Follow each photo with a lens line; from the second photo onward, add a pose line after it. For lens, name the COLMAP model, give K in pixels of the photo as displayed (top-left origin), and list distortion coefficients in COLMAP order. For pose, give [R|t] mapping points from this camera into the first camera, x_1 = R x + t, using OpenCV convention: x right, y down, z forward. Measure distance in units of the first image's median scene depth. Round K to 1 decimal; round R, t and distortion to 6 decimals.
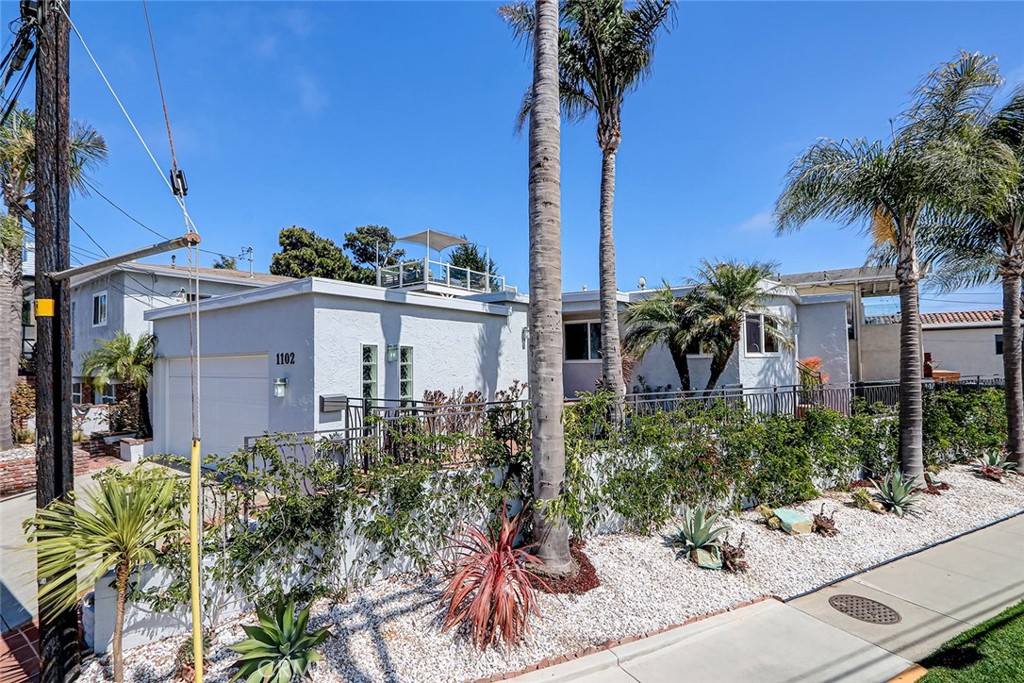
lens RADIAL K [[473.2, 0, 512.0], [0, 473.2, 341.5], [0, 0, 1]] dist [0.000775, 0.000044]
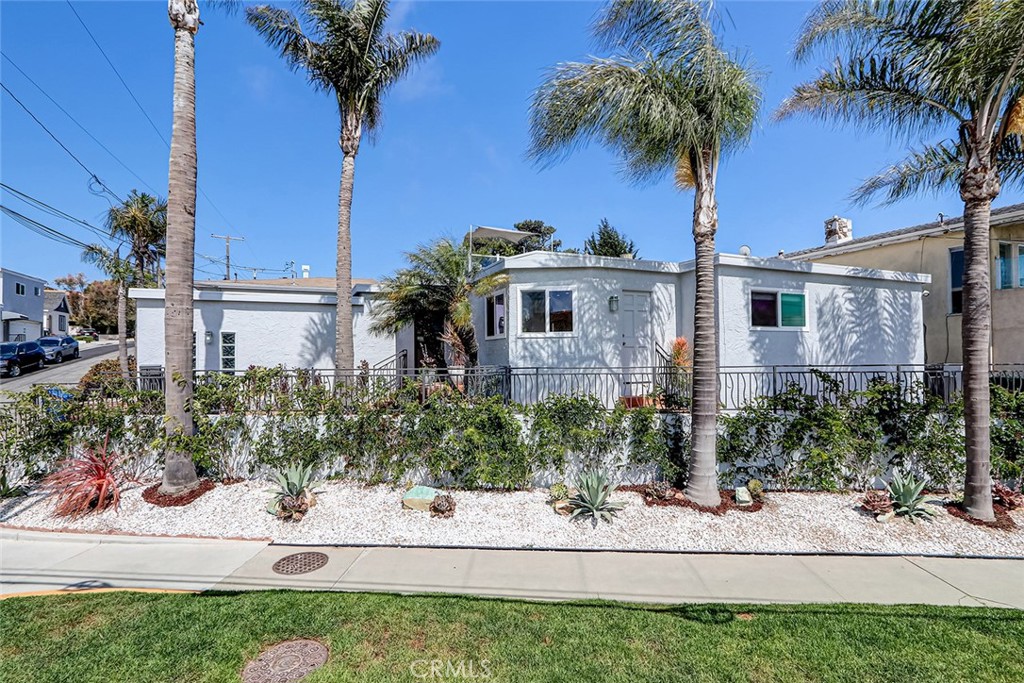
lens RADIAL K [[485.9, 0, 513.9], [0, 485.9, 353.0], [0, 0, 1]] dist [0.000350, 0.000005]
pose [[0.870350, 0.001699, -0.492431, 1.165696], [0.019916, 0.999054, 0.038646, 0.032254], [0.492031, -0.043443, 0.869493, 0.192354]]
